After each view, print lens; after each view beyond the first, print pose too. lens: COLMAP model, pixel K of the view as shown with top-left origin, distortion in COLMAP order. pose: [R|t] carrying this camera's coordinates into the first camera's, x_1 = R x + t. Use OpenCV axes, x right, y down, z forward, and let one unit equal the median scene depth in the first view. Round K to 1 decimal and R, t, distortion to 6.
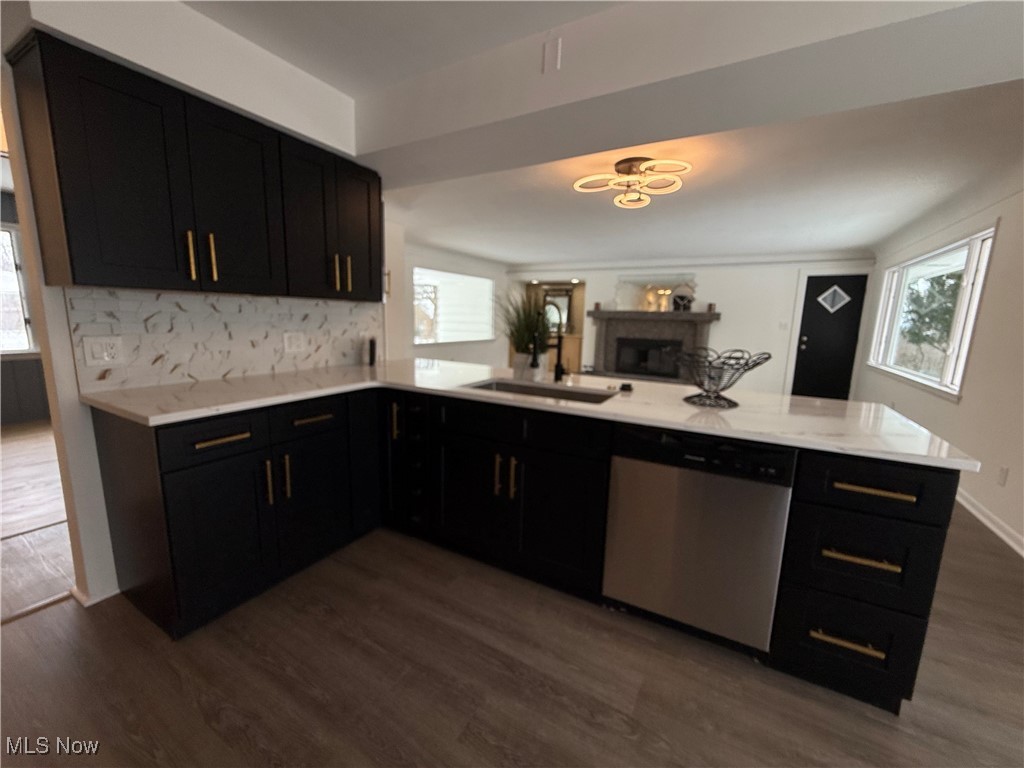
lens RADIAL K [[409.6, 0, 512.0], [0, 409.6, 384.0], [0, 0, 1]] dist [0.000116, -0.000057]
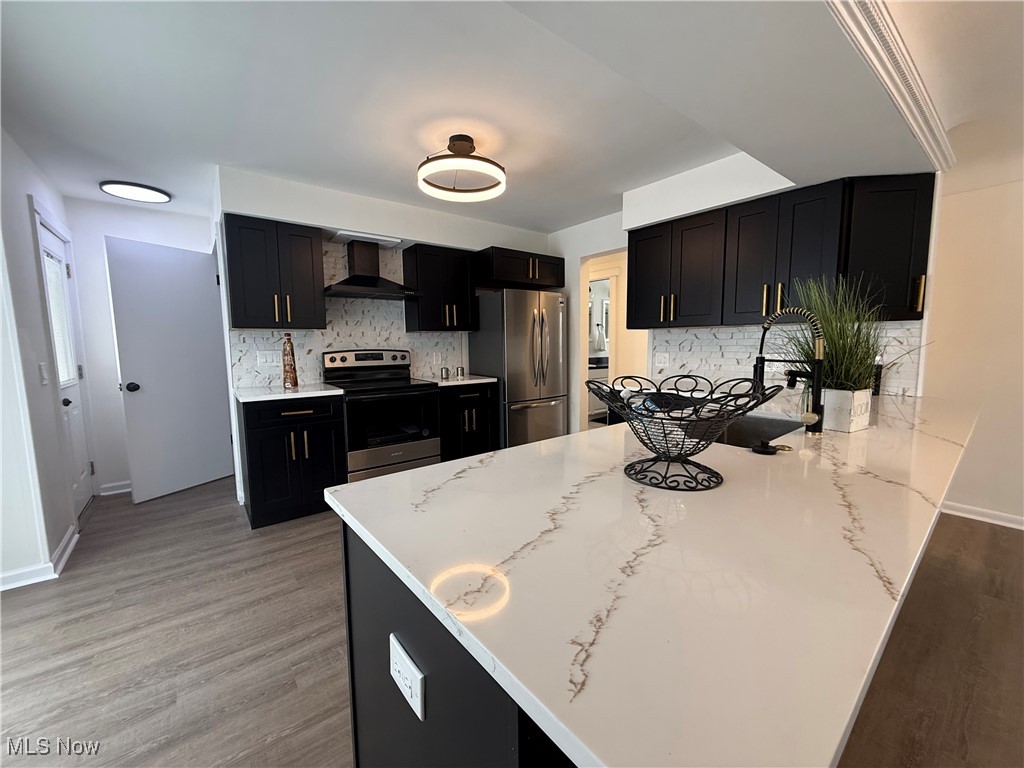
lens RADIAL K [[409.6, 0, 512.0], [0, 409.6, 384.0], [0, 0, 1]] dist [0.000116, -0.000057]
pose [[-0.375761, 0.076028, -0.923593, 1.094177], [-0.147754, 0.978965, 0.140700, -0.130140], [0.914862, 0.189334, -0.356623, 1.006867]]
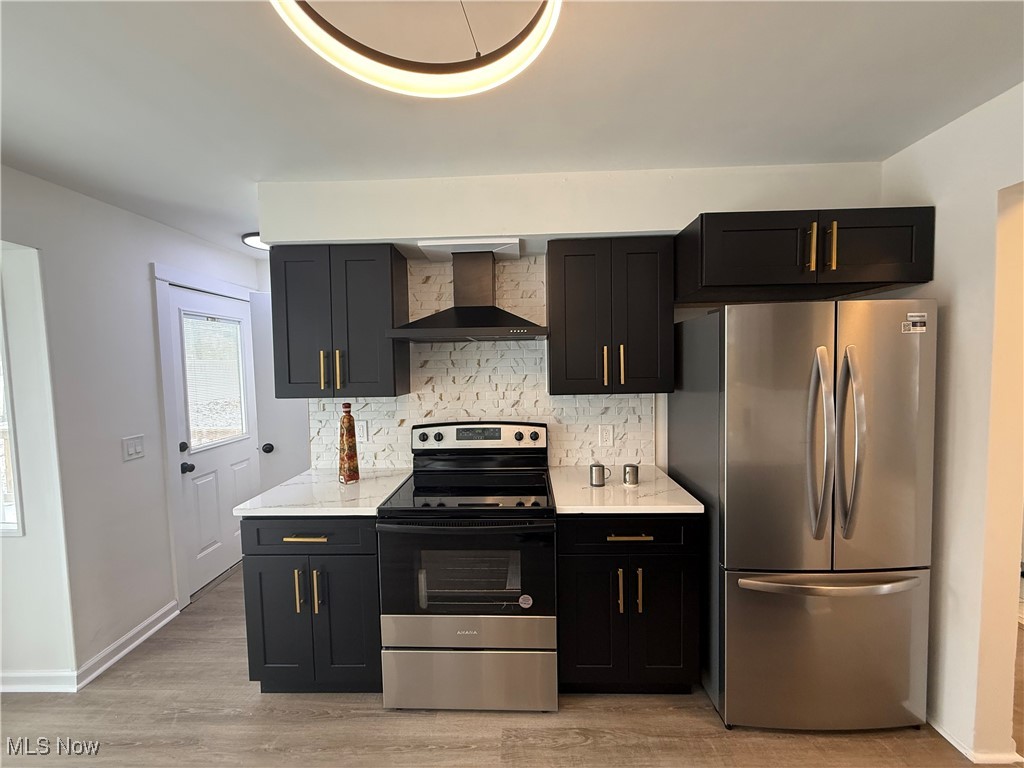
lens RADIAL K [[405.0, 0, 512.0], [0, 405.0, 384.0], [0, 0, 1]] dist [0.000077, -0.000282]
pose [[-0.882101, 0.020806, -0.470600, 0.005516], [-0.076591, 0.979395, 0.186865, -0.263695], [0.464792, 0.200878, -0.862332, 0.723155]]
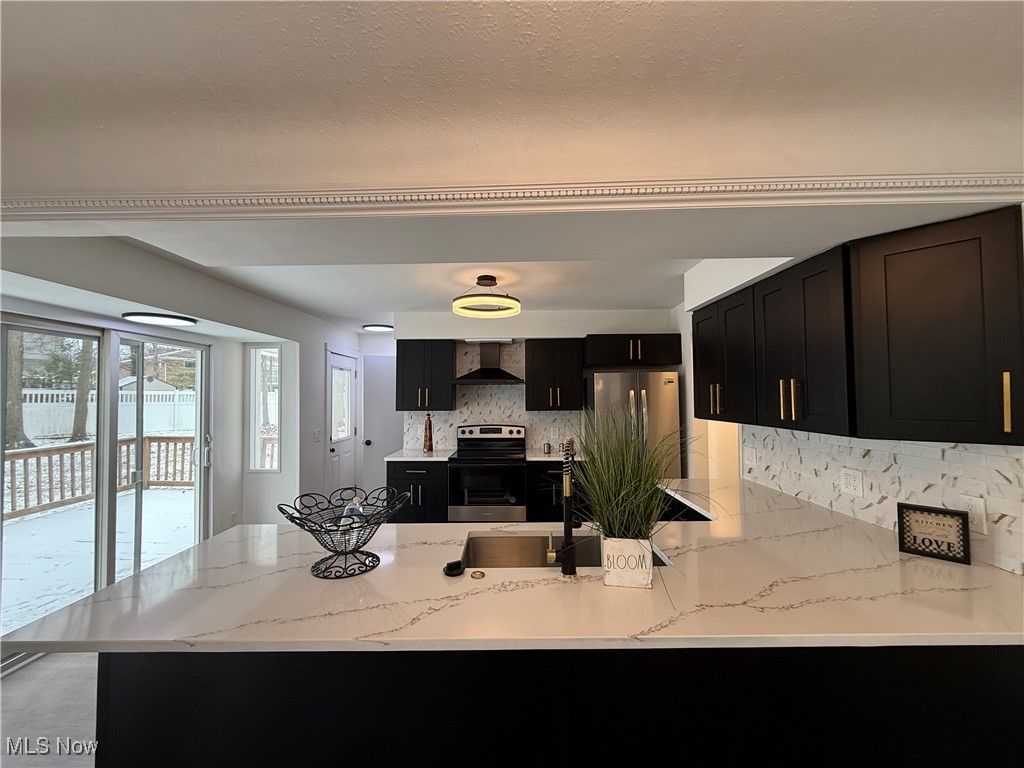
lens RADIAL K [[409.6, 0, 512.0], [0, 409.6, 384.0], [0, 0, 1]] dist [0.000116, -0.000057]
pose [[-0.877392, -0.032408, -0.478678, 0.606295], [-0.091699, 0.990650, 0.101010, -0.422500], [0.470929, 0.132520, -0.872161, 1.838346]]
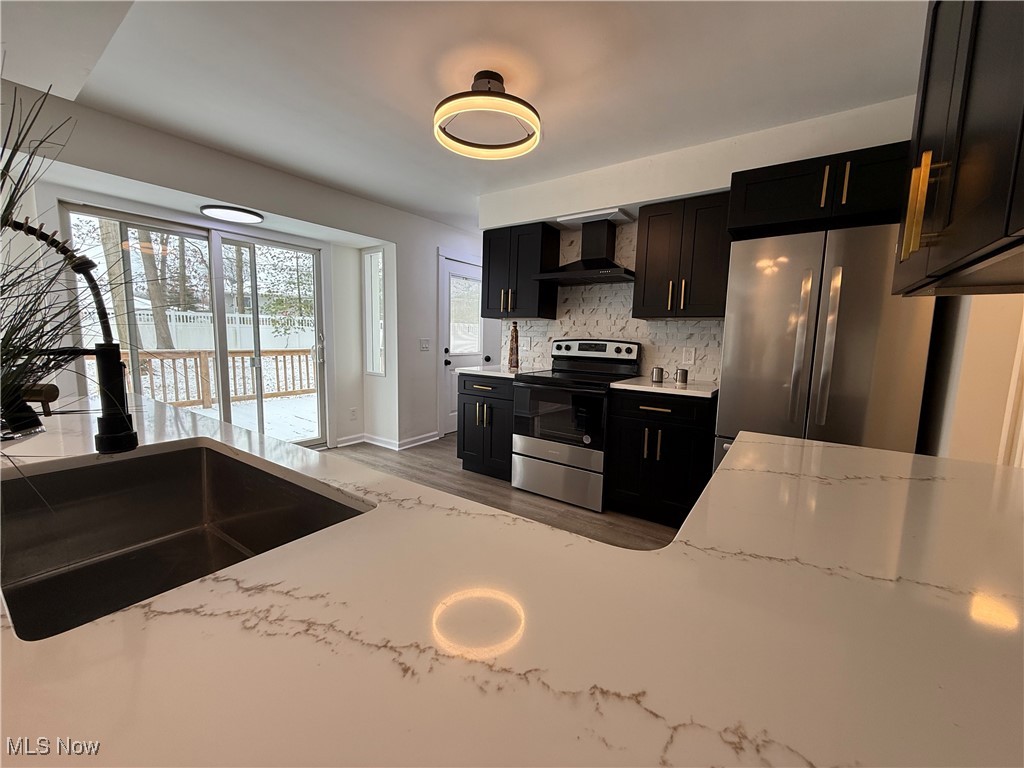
lens RADIAL K [[405.0, 0, 512.0], [0, 405.0, 384.0], [0, 0, 1]] dist [0.000077, -0.000282]
pose [[-0.993798, -0.059648, 0.093854, -0.302586], [-0.031408, 0.960167, 0.277657, -0.211459], [-0.106677, 0.272987, -0.956085, 1.455211]]
